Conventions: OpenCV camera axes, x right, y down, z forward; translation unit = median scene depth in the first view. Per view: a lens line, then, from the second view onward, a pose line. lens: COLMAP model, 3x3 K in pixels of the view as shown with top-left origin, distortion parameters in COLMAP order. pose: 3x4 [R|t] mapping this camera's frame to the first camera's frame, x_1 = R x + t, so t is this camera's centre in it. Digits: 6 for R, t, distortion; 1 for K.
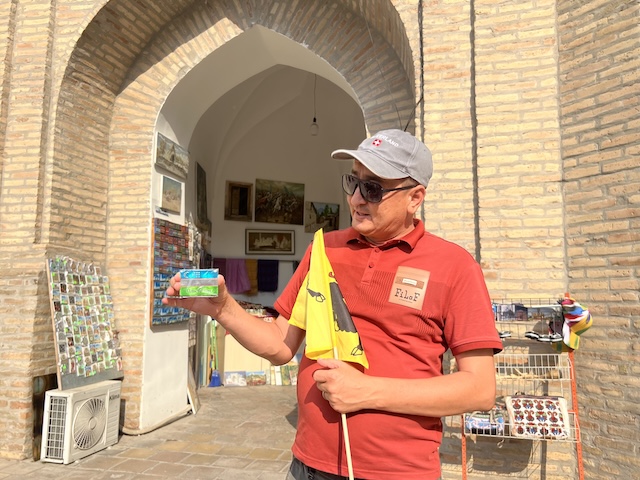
lens RADIAL K [[488.7, 0, 320.0], [0, 488.7, 240.0], [0, 0, 1]] dist [0.033866, -0.003041]
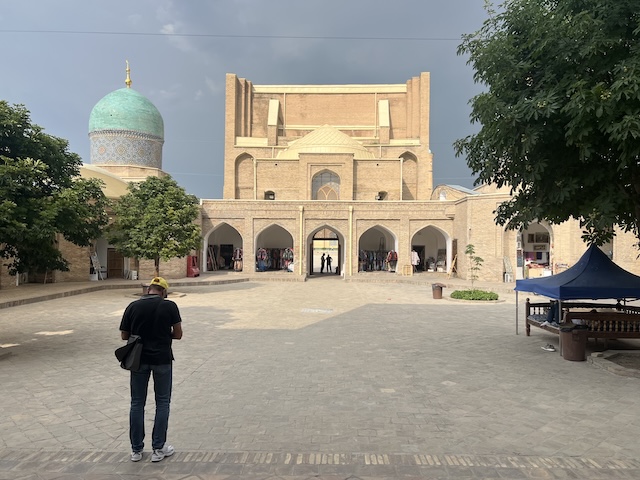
lens RADIAL K [[488.7, 0, 320.0], [0, 488.7, 240.0], [0, 0, 1]] dist [0.033866, -0.003041]
pose [[0.836349, -0.006712, -0.548157, 0.655872], [0.069933, 0.993062, 0.094540, -0.608144], [0.543719, -0.117403, 0.831015, -3.633260]]
